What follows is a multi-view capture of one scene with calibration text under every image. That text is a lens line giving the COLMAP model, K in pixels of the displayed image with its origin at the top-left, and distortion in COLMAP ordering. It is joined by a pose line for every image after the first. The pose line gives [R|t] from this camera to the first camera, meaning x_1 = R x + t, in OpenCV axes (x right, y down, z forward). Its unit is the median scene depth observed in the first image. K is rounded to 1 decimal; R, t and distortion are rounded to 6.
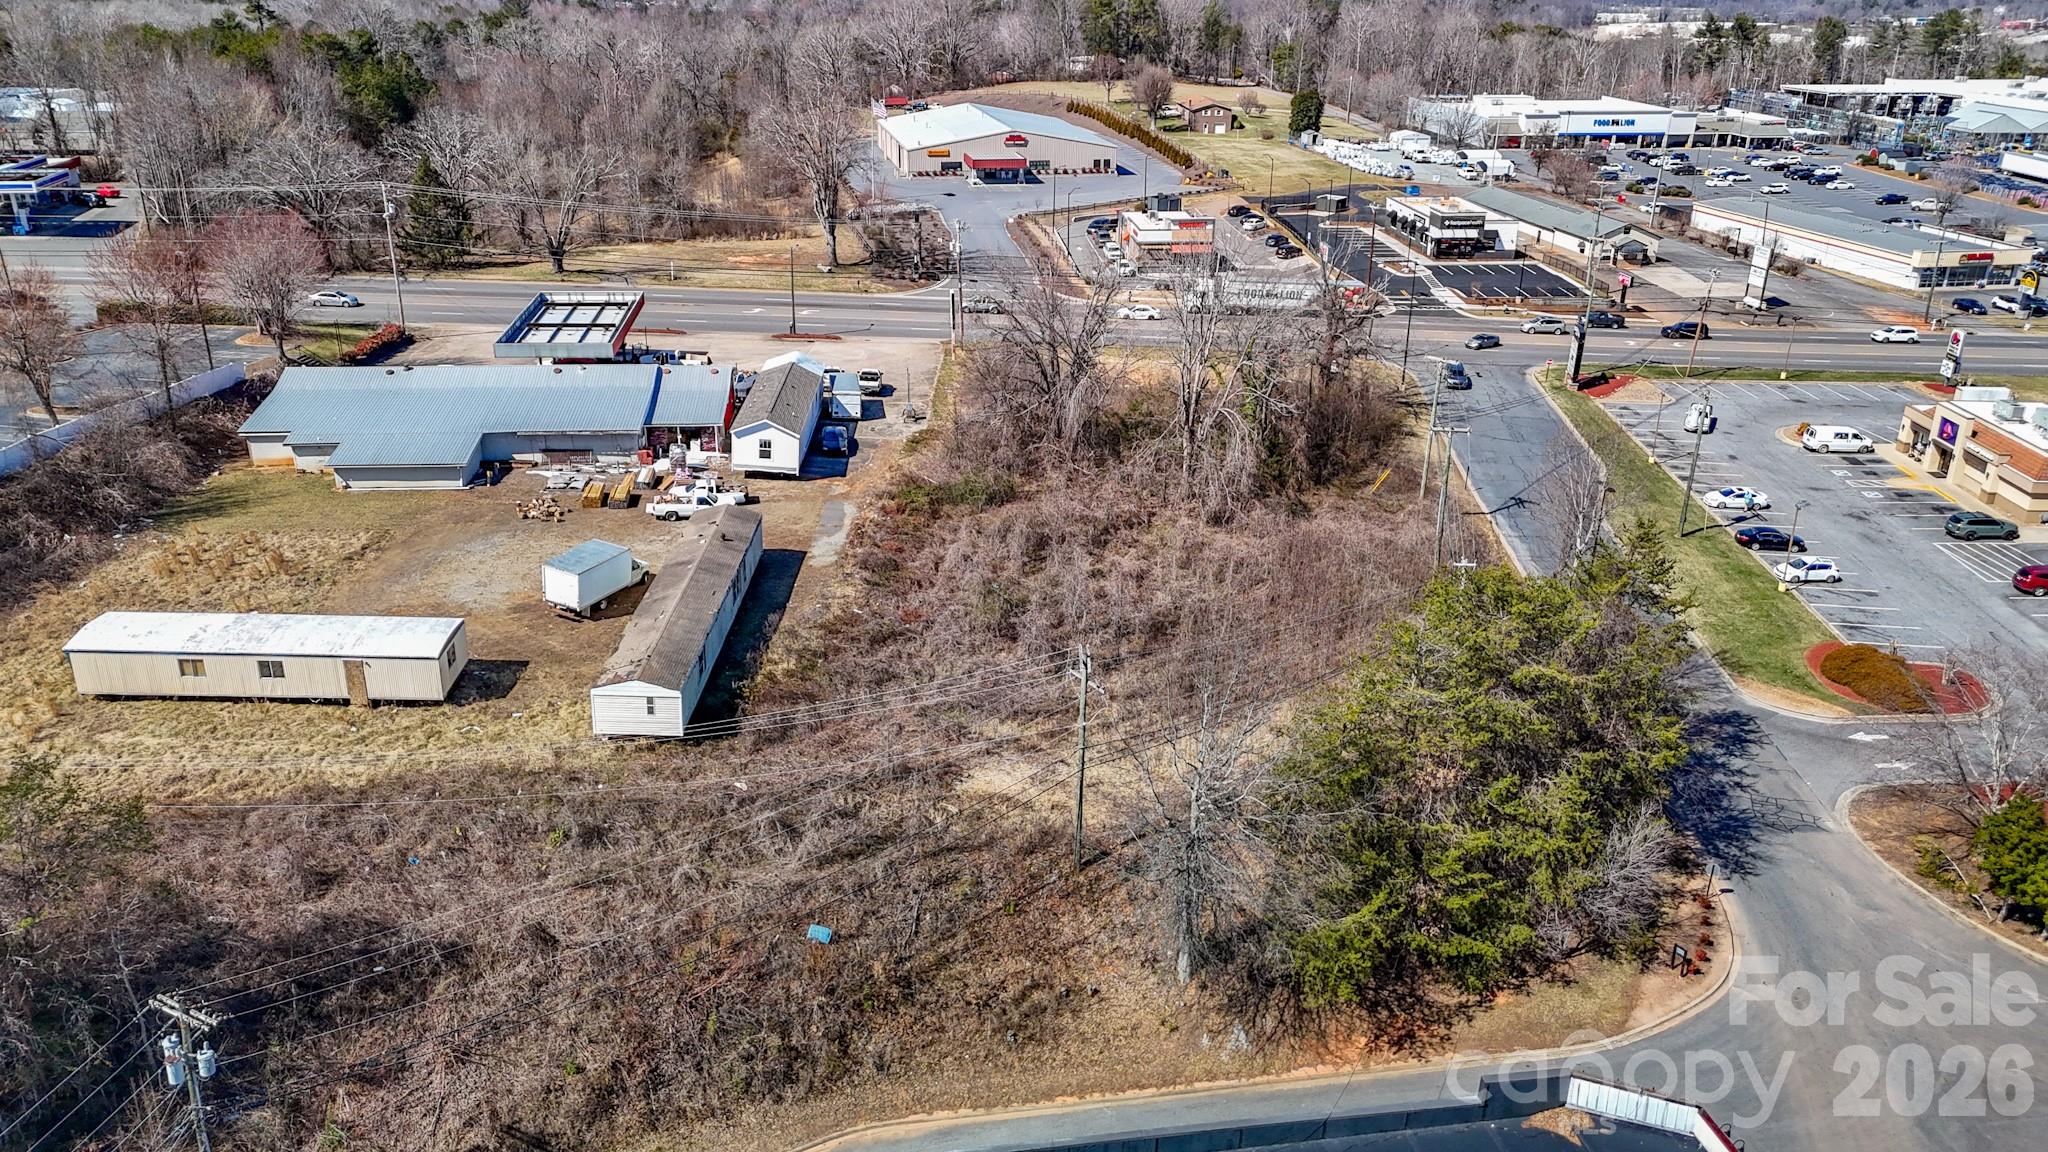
lens RADIAL K [[1495.0, 0, 1020.7], [0, 1495.0, 581.8], [0, 0, 1]] dist [0.067472, -0.055193]
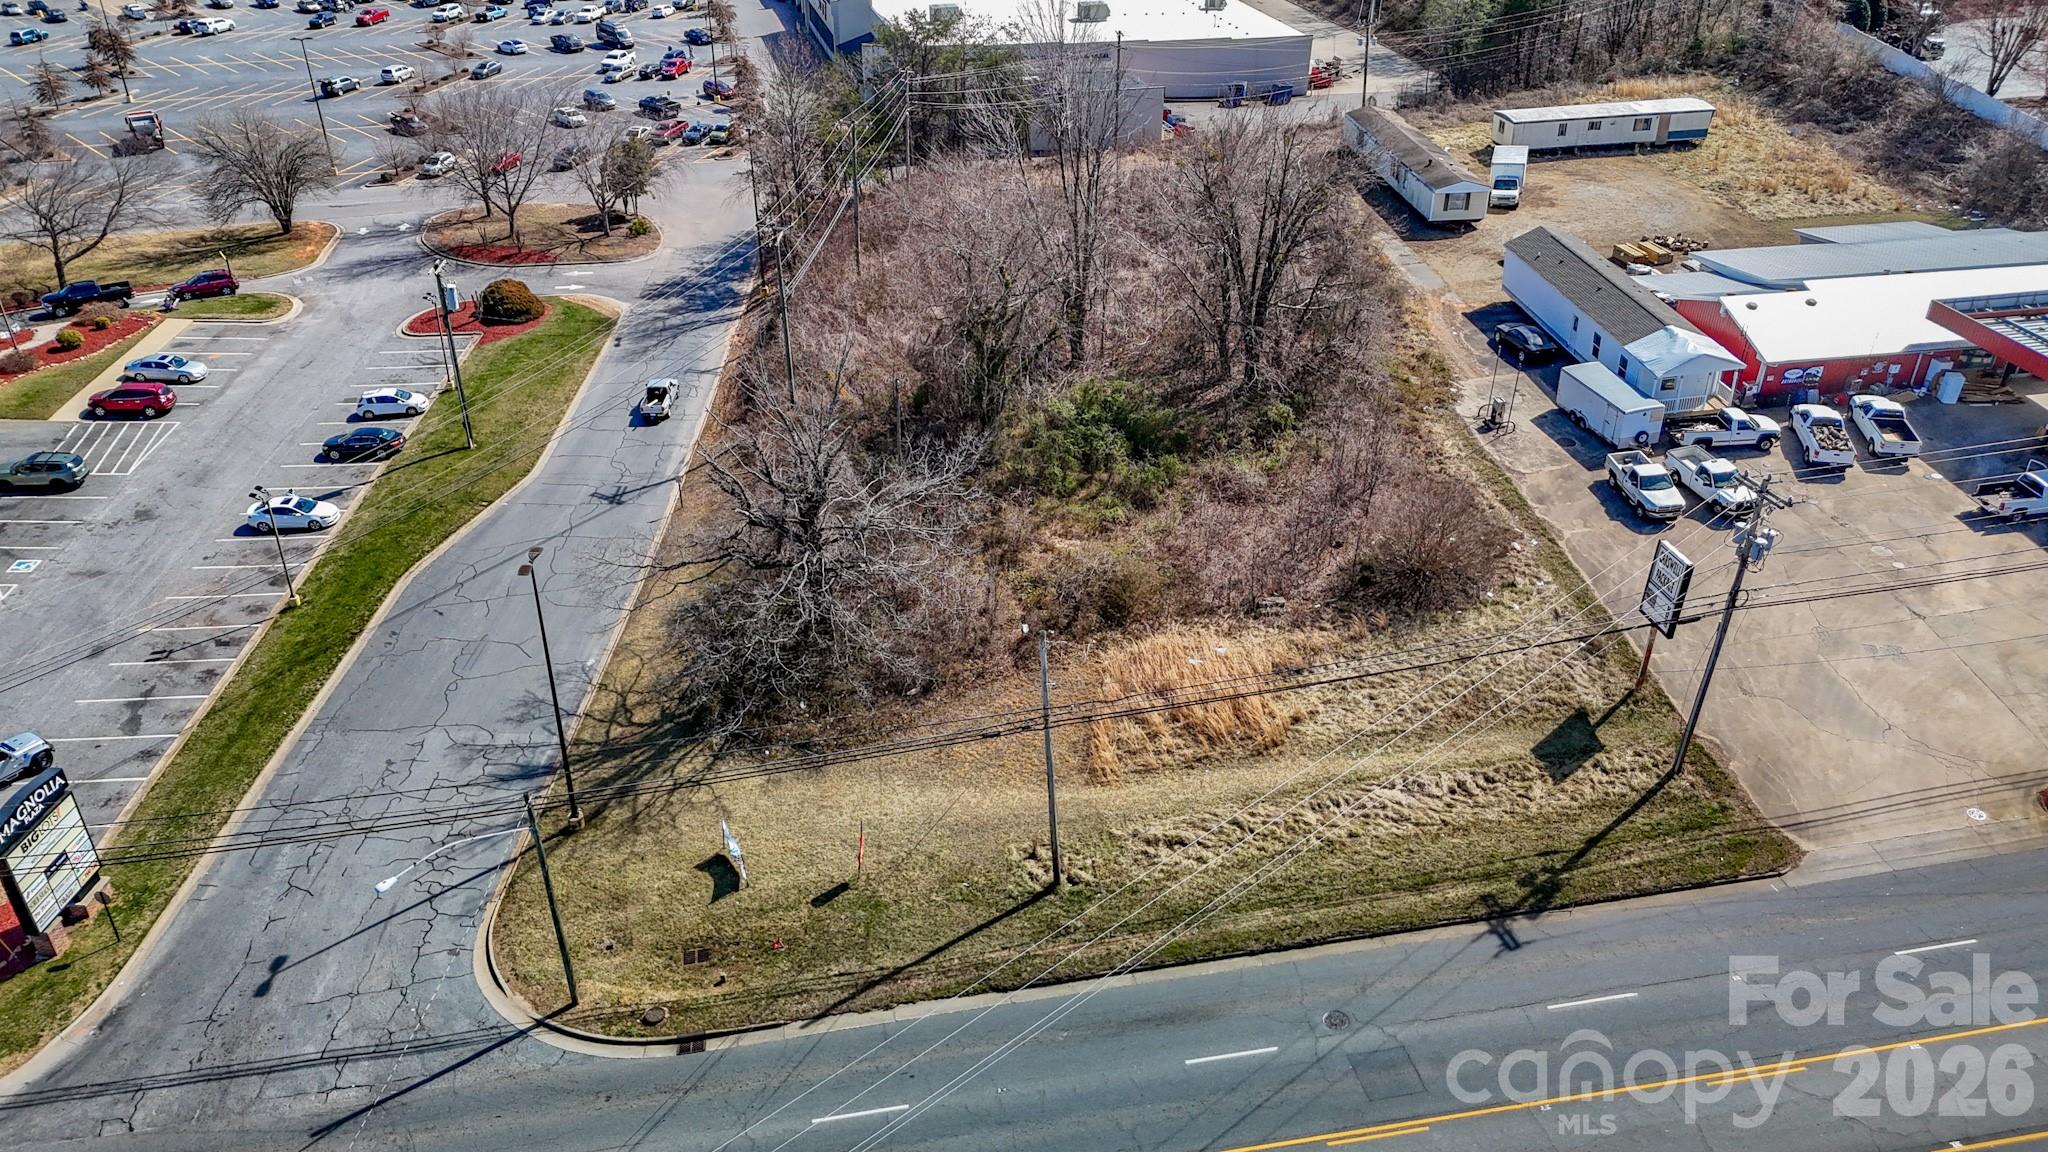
lens RADIAL K [[1495.0, 0, 1020.7], [0, 1495.0, 581.8], [0, 0, 1]] dist [0.067472, -0.055193]
pose [[-0.995134, 0.036781, -0.091405, 0.231556], [-0.052646, 0.585678, 0.808832, -0.684742], [0.083284, 0.809709, -0.580892, 1.625469]]
